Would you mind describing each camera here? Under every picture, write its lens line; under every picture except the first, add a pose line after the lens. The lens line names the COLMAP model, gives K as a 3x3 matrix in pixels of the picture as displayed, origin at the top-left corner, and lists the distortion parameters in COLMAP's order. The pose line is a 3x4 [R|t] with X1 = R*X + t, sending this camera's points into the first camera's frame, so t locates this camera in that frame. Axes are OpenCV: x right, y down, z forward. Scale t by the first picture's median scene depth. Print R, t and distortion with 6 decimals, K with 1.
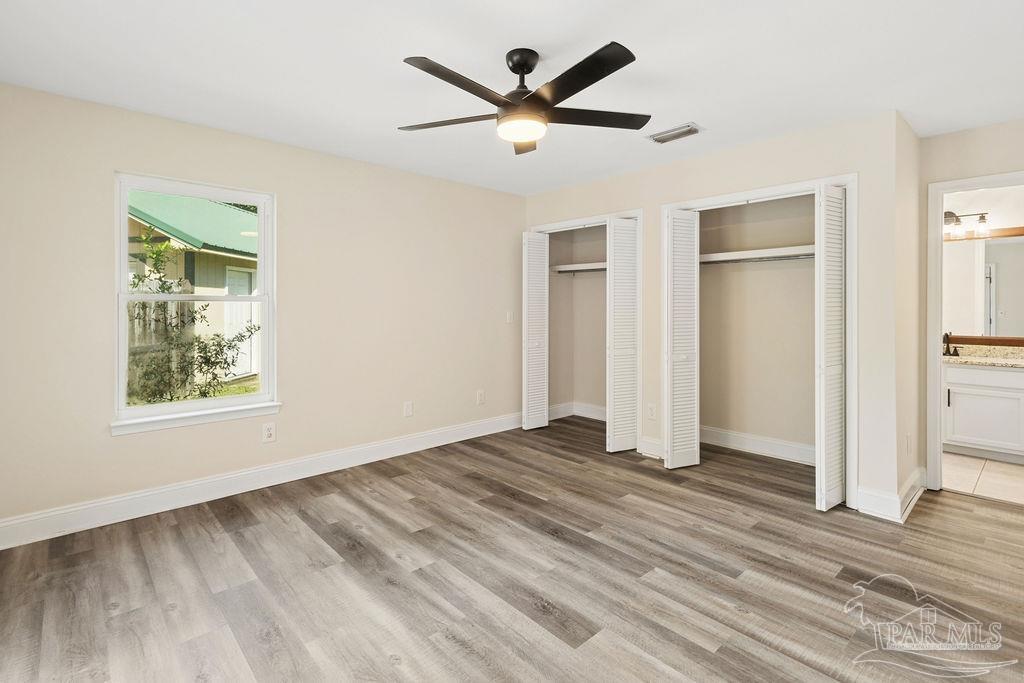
lens RADIAL K [[481.5, 0, 502.9], [0, 481.5, 309.0], [0, 0, 1]] dist [0.011400, -0.003096]
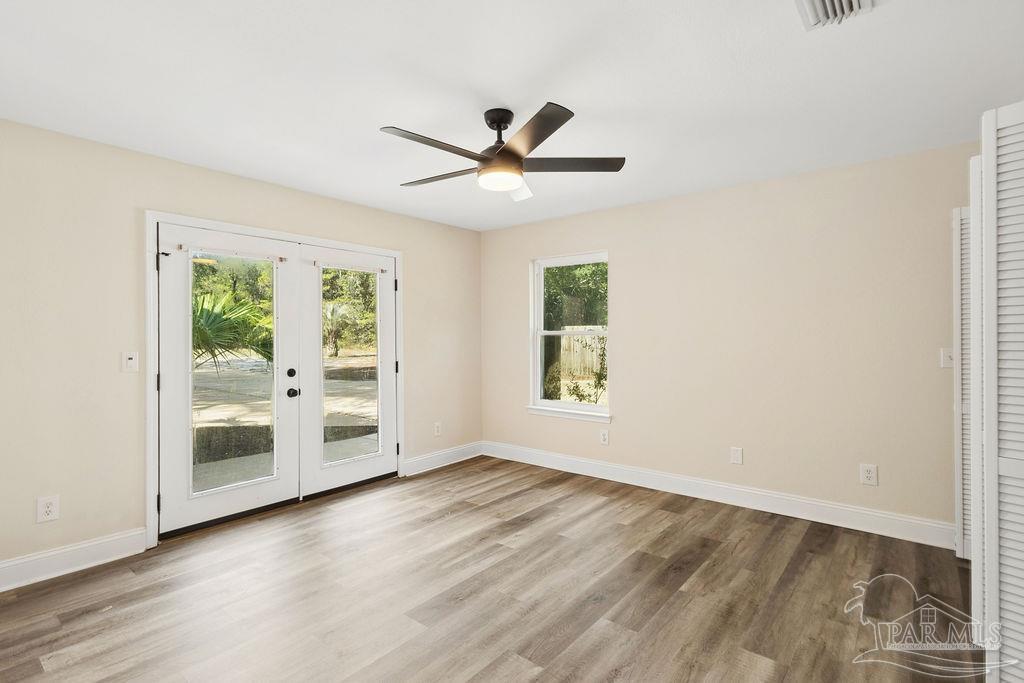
lens RADIAL K [[481.5, 0, 513.4], [0, 481.5, 340.7], [0, 0, 1]] dist [0.011400, -0.003096]
pose [[0.170446, 0.008502, -0.985330, 0.804388], [-0.003098, 0.999962, 0.008092, -0.010207], [0.985362, 0.001673, 0.170466, 0.599630]]
